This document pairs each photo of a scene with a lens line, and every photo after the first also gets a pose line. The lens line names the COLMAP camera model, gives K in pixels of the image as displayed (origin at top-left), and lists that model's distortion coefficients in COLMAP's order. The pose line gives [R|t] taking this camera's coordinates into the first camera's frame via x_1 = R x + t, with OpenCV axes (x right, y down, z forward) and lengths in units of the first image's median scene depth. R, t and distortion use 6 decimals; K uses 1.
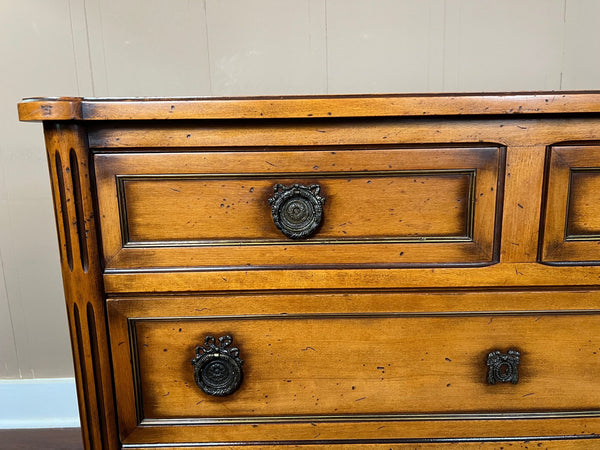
lens RADIAL K [[465.0, 0, 305.6], [0, 465.0, 236.1], [0, 0, 1]] dist [0.028764, -0.043409]
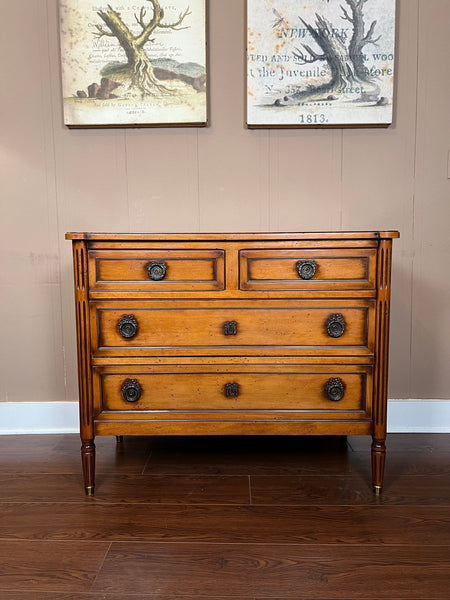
lens RADIAL K [[456.1, 0, 226.2], [0, 456.1, 302.5], [0, 0, 1]] dist [0.036637, -0.045575]
pose [[0.999872, 0.014360, 0.007037, 0.394811], [-0.013611, 0.995198, -0.096933, 0.408944], [-0.008395, 0.096825, 0.995266, -1.809371]]
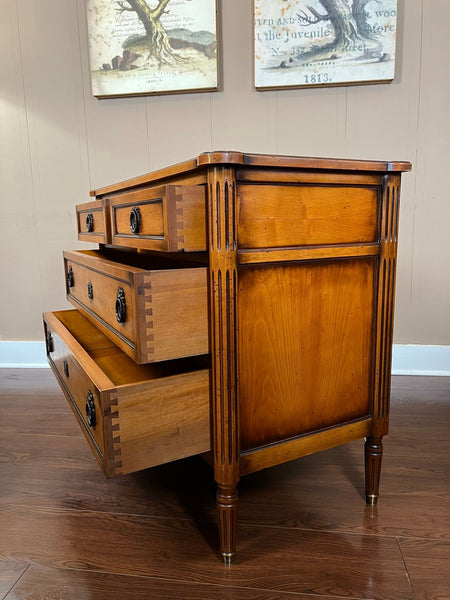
lens RADIAL K [[456.1, 0, 223.8], [0, 456.1, 303.4], [0, 0, 1]] dist [0.036637, -0.045575]
pose [[0.993058, 0.020971, -0.115737, 0.802473], [-0.023928, 0.999420, -0.024218, 0.598672], [0.115162, 0.026819, 0.992985, -2.205780]]
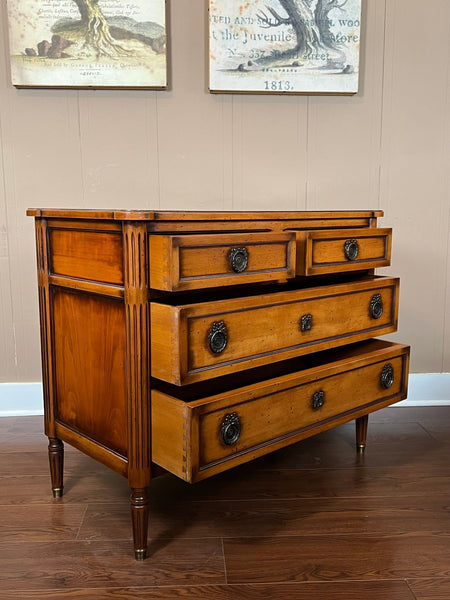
lens RADIAL K [[577.4, 0, 222.6], [0, 577.4, 302.2], [0, 0, 1]] dist [0.017448, 0.000000]
pose [[0.996064, 0.007047, 0.088356, 0.288022], [-0.003668, 0.999258, -0.038351, 0.420892], [-0.088560, 0.037876, 0.995350, -2.648529]]
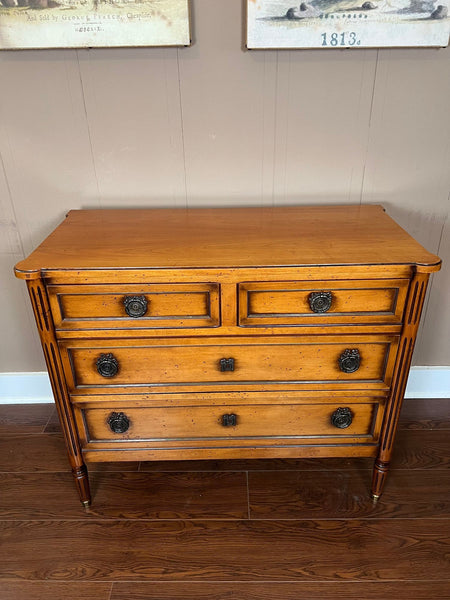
lens RADIAL K [[456.1, 0, 226.0], [0, 456.1, 302.6], [0, 0, 1]] dist [0.036637, -0.045575]
pose [[0.999685, -0.004144, 0.024763, 0.376908], [-0.002920, 0.960406, 0.278591, -0.711998], [-0.024937, -0.278575, 0.960091, -1.216287]]
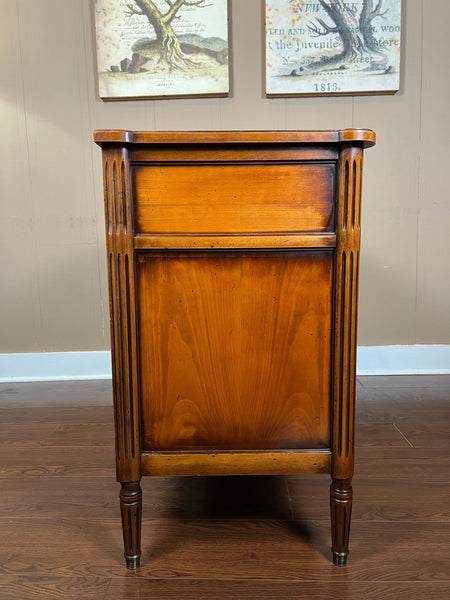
lens RADIAL K [[456.1, 0, 225.9], [0, 456.1, 302.1], [0, 0, 1]] dist [0.036637, -0.045575]
pose [[0.999977, 0.001505, -0.006646, 0.243300], [-0.001930, 0.997923, -0.064385, 0.717323], [0.006536, 0.064397, 0.997903, -2.197707]]
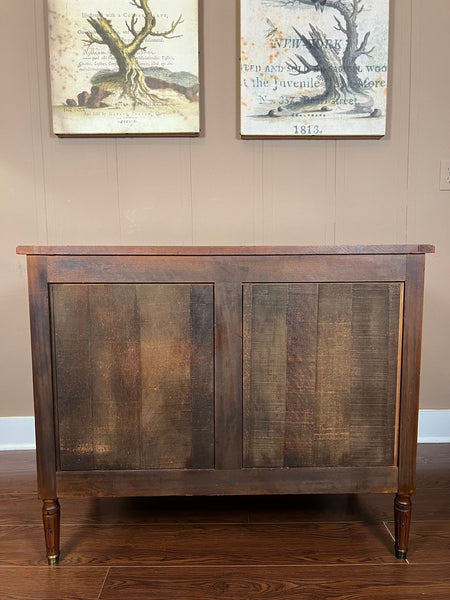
lens RADIAL K [[456.1, 0, 225.6], [0, 456.1, 304.2], [0, 0, 1]] dist [0.036637, -0.045575]
pose [[0.999148, 0.009788, 0.040084, 0.314697], [-0.006029, 0.995661, -0.092855, 0.302976], [-0.040819, 0.092535, 0.994872, -1.777731]]
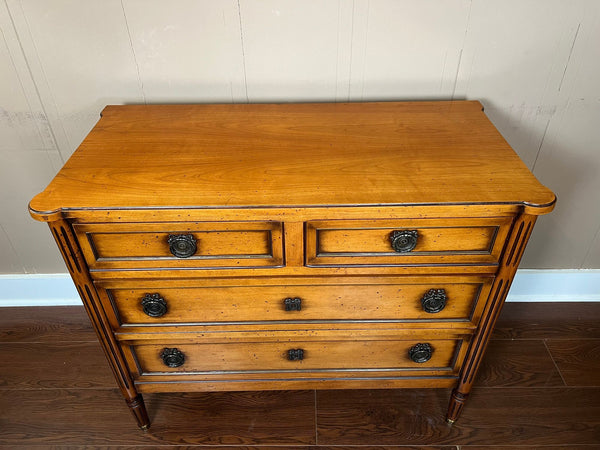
lens RADIAL K [[456.1, 0, 300.2], [0, 456.1, 227.7], [0, 0, 1]] dist [0.036637, -0.045575]
pose [[0.999630, -0.004565, 0.026831, 0.422044], [-0.007823, 0.896027, 0.443931, -0.974786], [-0.026068, -0.443976, 0.895659, -0.706678]]
